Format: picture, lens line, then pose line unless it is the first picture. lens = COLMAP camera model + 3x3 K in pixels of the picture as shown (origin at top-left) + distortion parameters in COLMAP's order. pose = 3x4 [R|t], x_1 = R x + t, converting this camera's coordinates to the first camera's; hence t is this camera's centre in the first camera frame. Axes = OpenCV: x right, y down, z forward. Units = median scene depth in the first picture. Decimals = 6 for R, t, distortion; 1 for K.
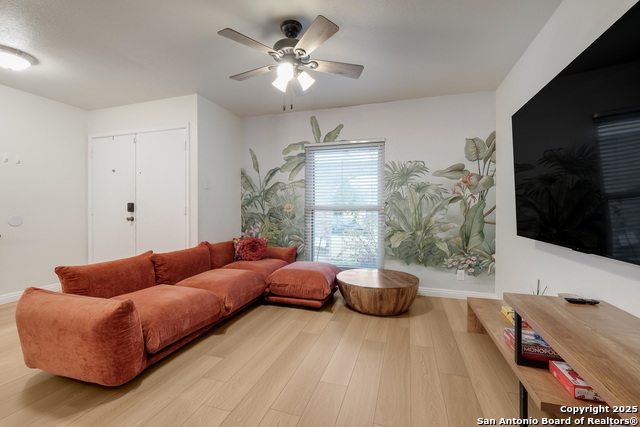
lens RADIAL K [[279.3, 0, 318.8], [0, 279.3, 207.1], [0, 0, 1]] dist [0.000306, -0.000085]
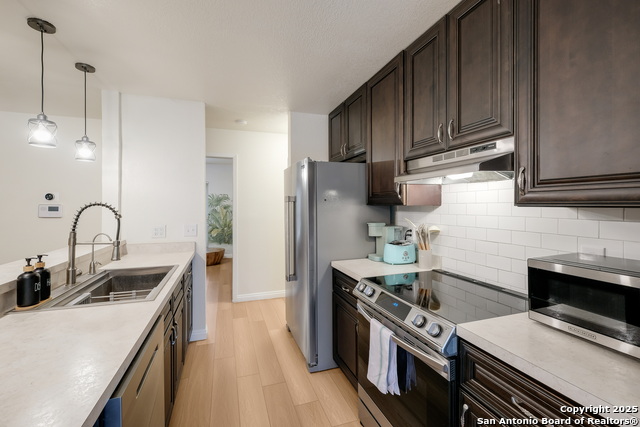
lens RADIAL K [[279.3, 0, 318.8], [0, 279.3, 207.1], [0, 0, 1]] dist [0.000306, -0.000085]
pose [[0.805498, -0.007133, 0.592555, -0.310228], [-0.000226, 0.999924, 0.012345, -0.092802], [-0.592598, -0.010078, 0.805435, -1.073382]]
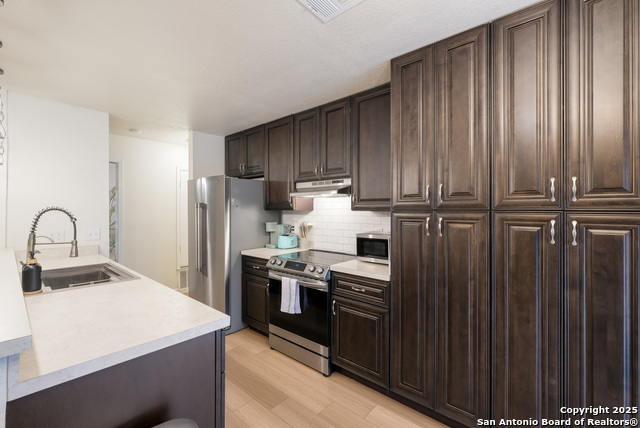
lens RADIAL K [[279.3, 0, 318.8], [0, 279.3, 207.6], [0, 0, 1]] dist [0.000306, -0.000085]
pose [[0.410038, 0.004860, 0.912056, -0.614509], [-0.003394, 0.999987, -0.003803, -0.094396], [-0.912062, -0.001536, 0.410049, -1.161776]]
